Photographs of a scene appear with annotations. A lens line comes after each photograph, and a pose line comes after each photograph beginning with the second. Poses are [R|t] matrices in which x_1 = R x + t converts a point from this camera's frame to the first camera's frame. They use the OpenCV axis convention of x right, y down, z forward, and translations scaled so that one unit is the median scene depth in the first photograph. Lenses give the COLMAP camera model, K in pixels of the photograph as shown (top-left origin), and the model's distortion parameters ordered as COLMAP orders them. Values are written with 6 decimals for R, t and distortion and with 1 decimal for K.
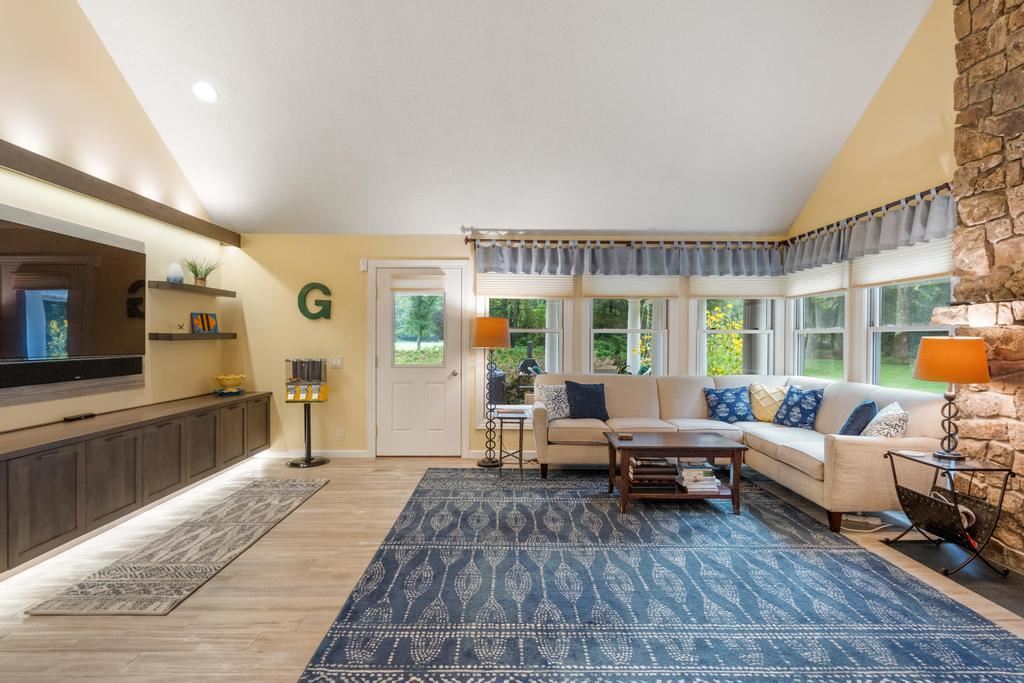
lens RADIAL K [[527.3, 0, 510.0], [0, 527.3, 344.2], [0, 0, 1]] dist [-0.003457, 0.000775]
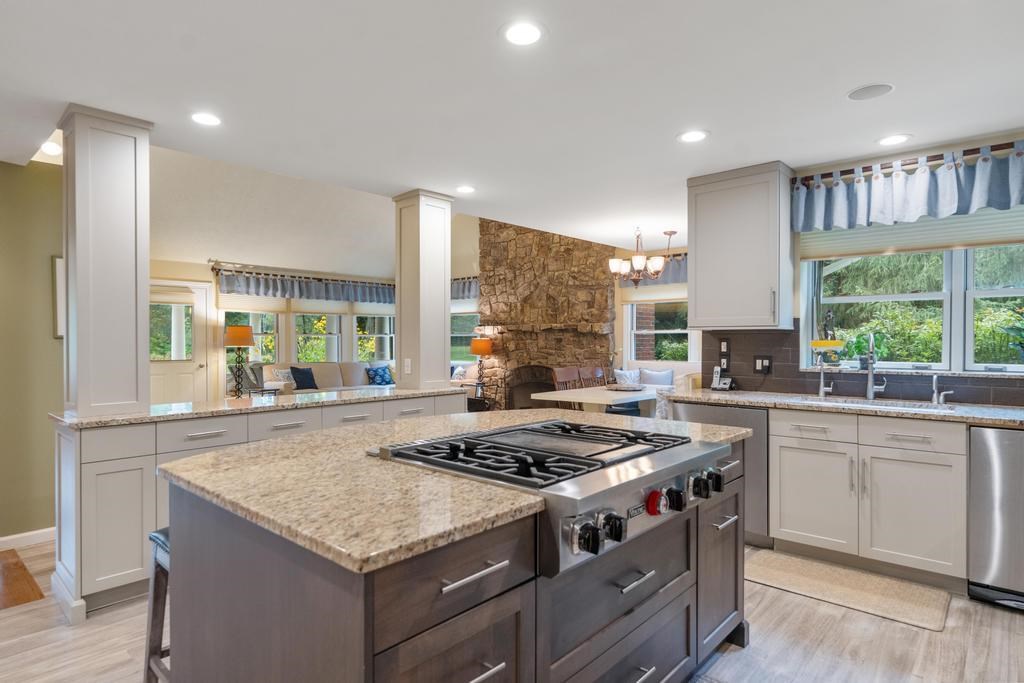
lens RADIAL K [[568.0, 0, 509.4], [0, 568.0, 343.0], [0, 0, 1]] dist [0.006010, 0.000548]
pose [[0.680031, -0.009495, 0.733122, -0.944203], [0.011910, 0.999927, 0.001903, 0.005478], [-0.733087, 0.007437, 0.680094, -0.855096]]
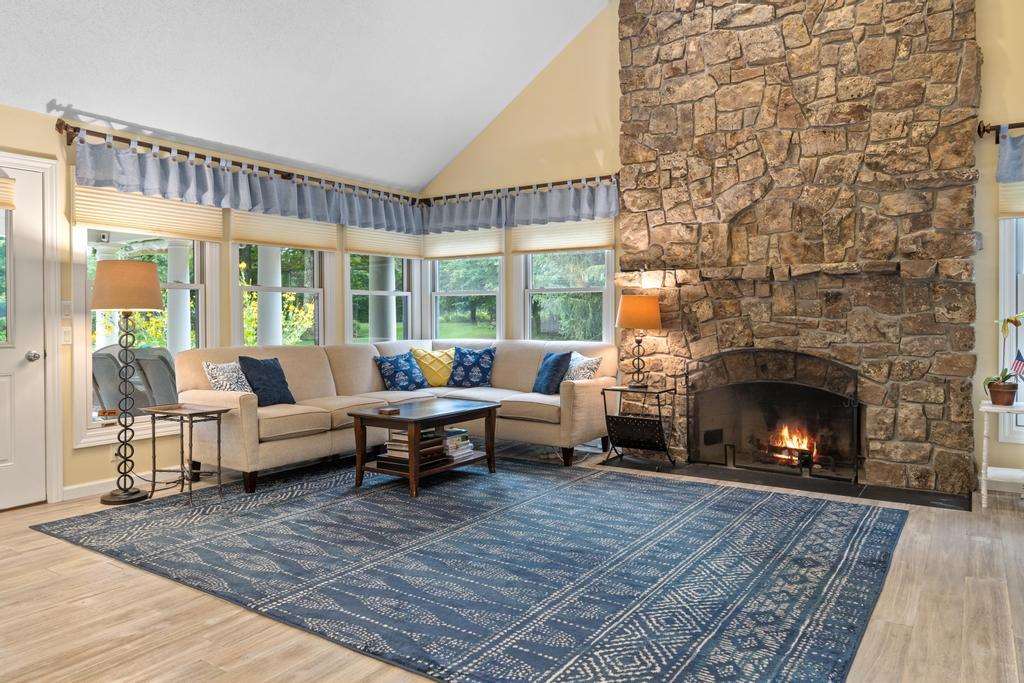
lens RADIAL K [[699.6, 0, 509.1], [0, 699.6, 320.2], [0, 0, 1]] dist [0.001522, 0.004200]
pose [[0.565419, -0.012116, 0.824715, -0.641040], [0.014215, 0.999887, 0.004944, 0.029018], [-0.824682, 0.008927, 0.565527, 0.226237]]
